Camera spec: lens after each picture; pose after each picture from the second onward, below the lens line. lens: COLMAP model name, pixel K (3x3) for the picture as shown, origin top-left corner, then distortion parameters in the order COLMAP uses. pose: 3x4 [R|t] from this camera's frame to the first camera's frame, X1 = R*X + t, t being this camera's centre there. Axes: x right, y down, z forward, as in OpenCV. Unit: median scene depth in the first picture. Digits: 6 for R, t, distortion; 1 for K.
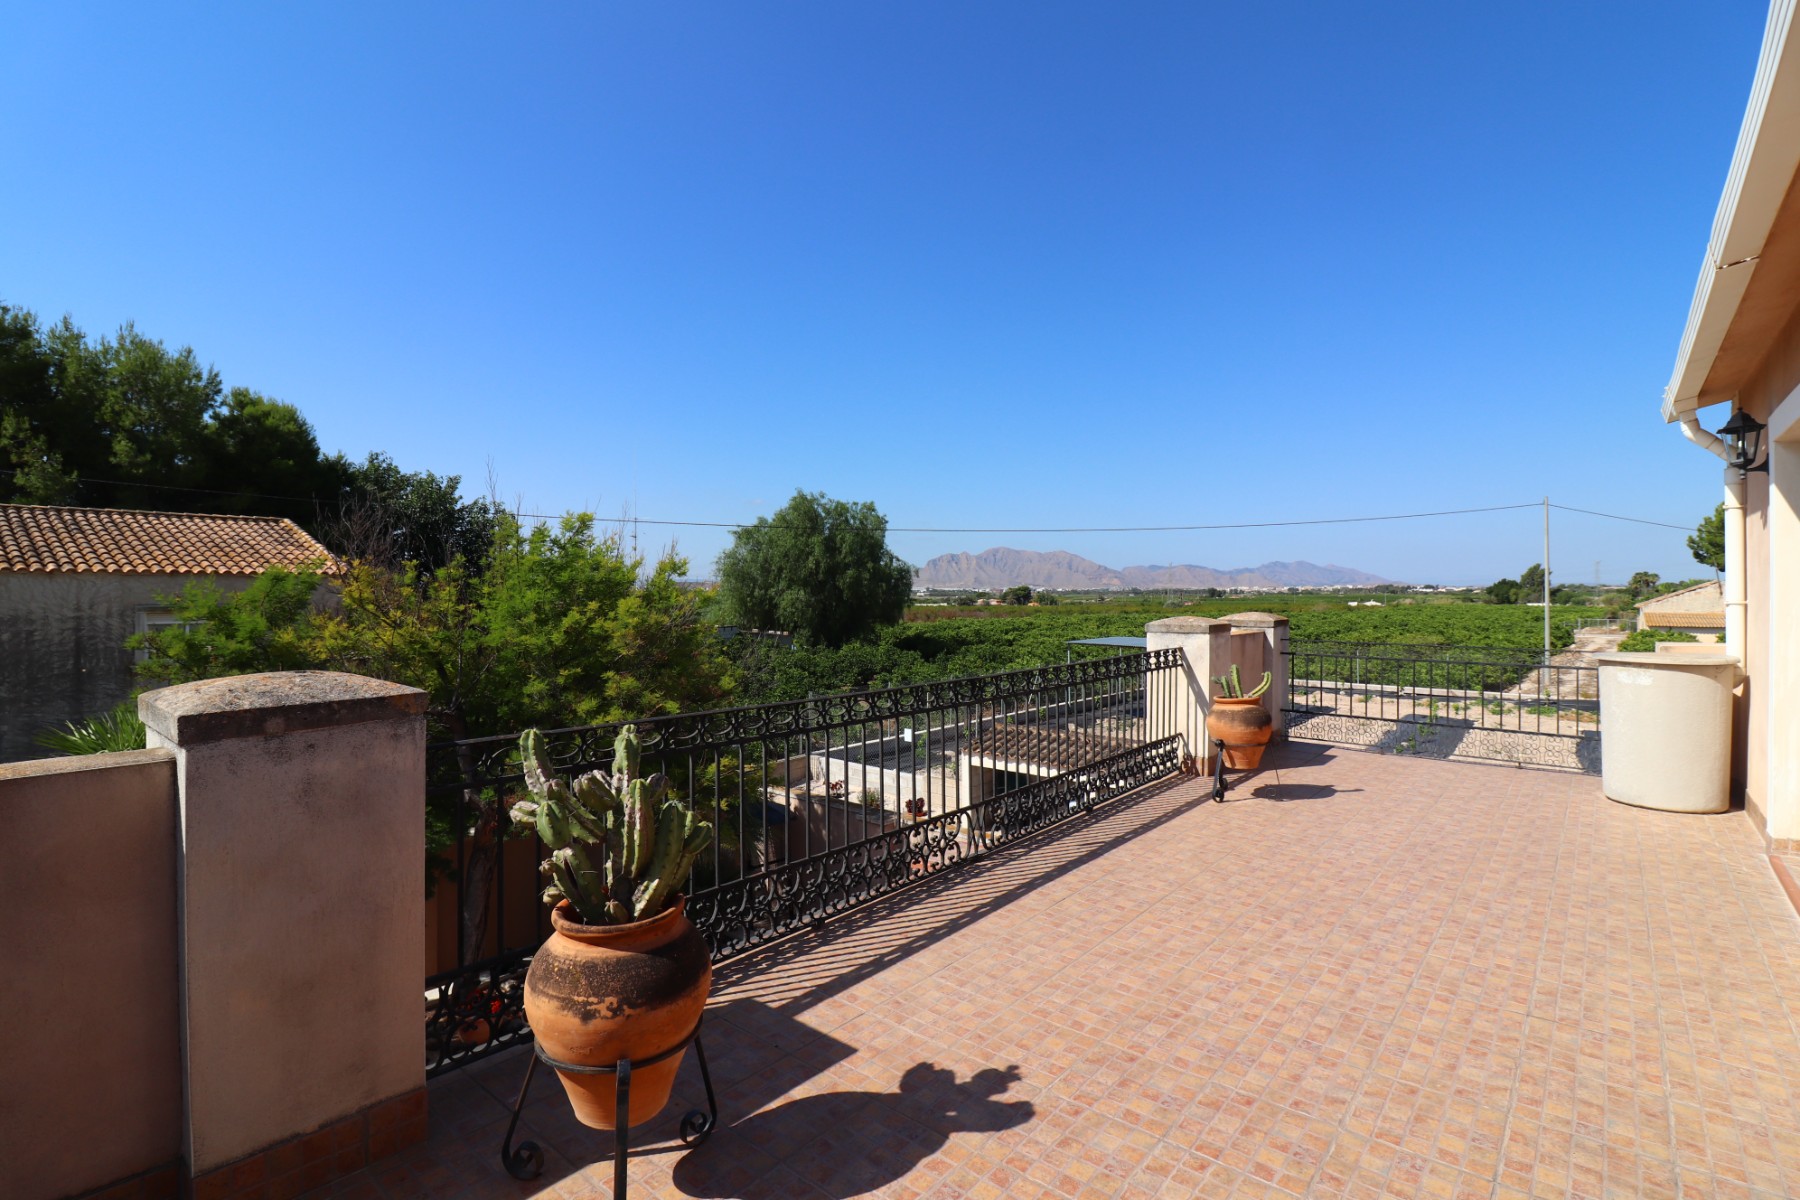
lens RADIAL K [[843.7, 0, 902.0], [0, 843.7, 587.1], [0, 0, 1]] dist [-0.006207, -0.009663]
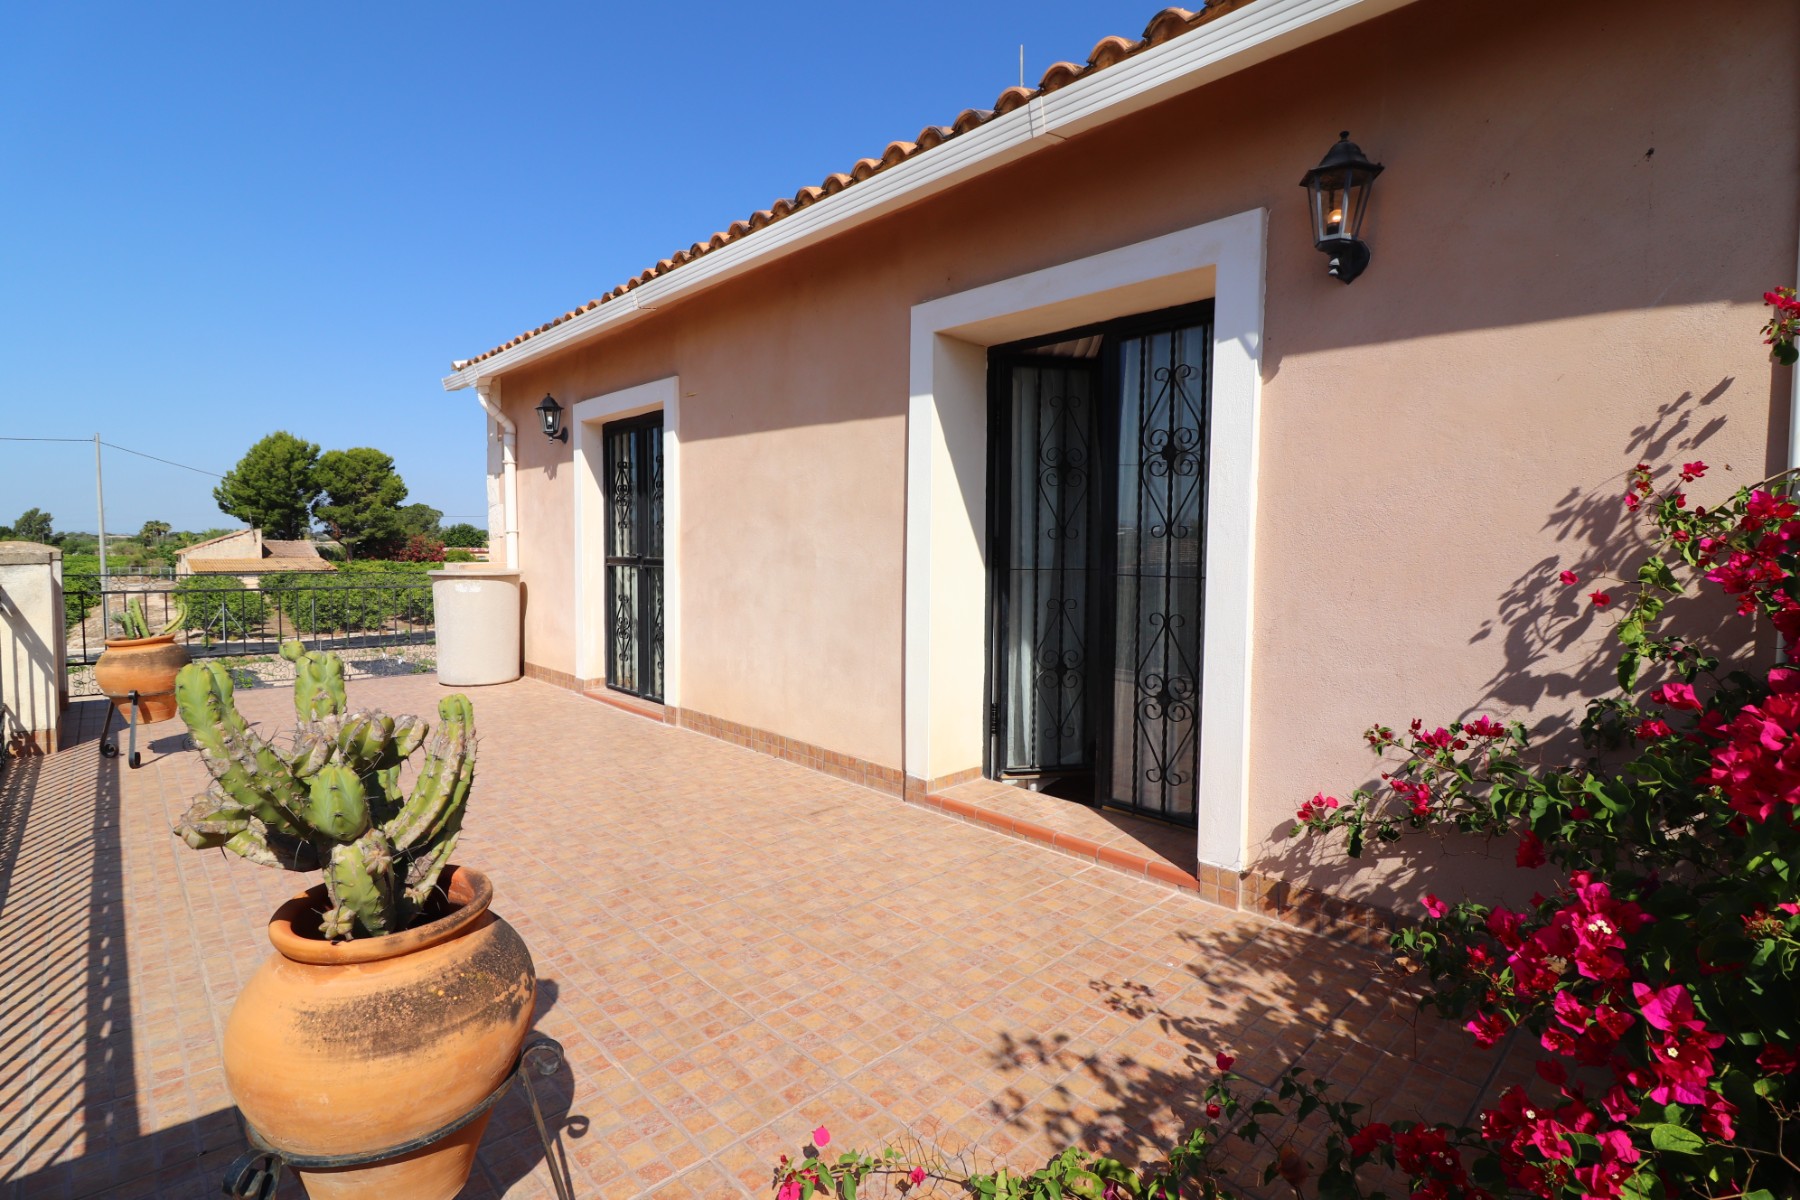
lens RADIAL K [[843.7, 0, 900.6], [0, 843.7, 600.6], [0, 0, 1]] dist [-0.006207, -0.009663]
pose [[0.095099, -0.061554, 0.993563, -0.418628], [-0.012608, 0.997932, 0.063031, 0.044280], [-0.995388, -0.018521, 0.094126, 0.246204]]
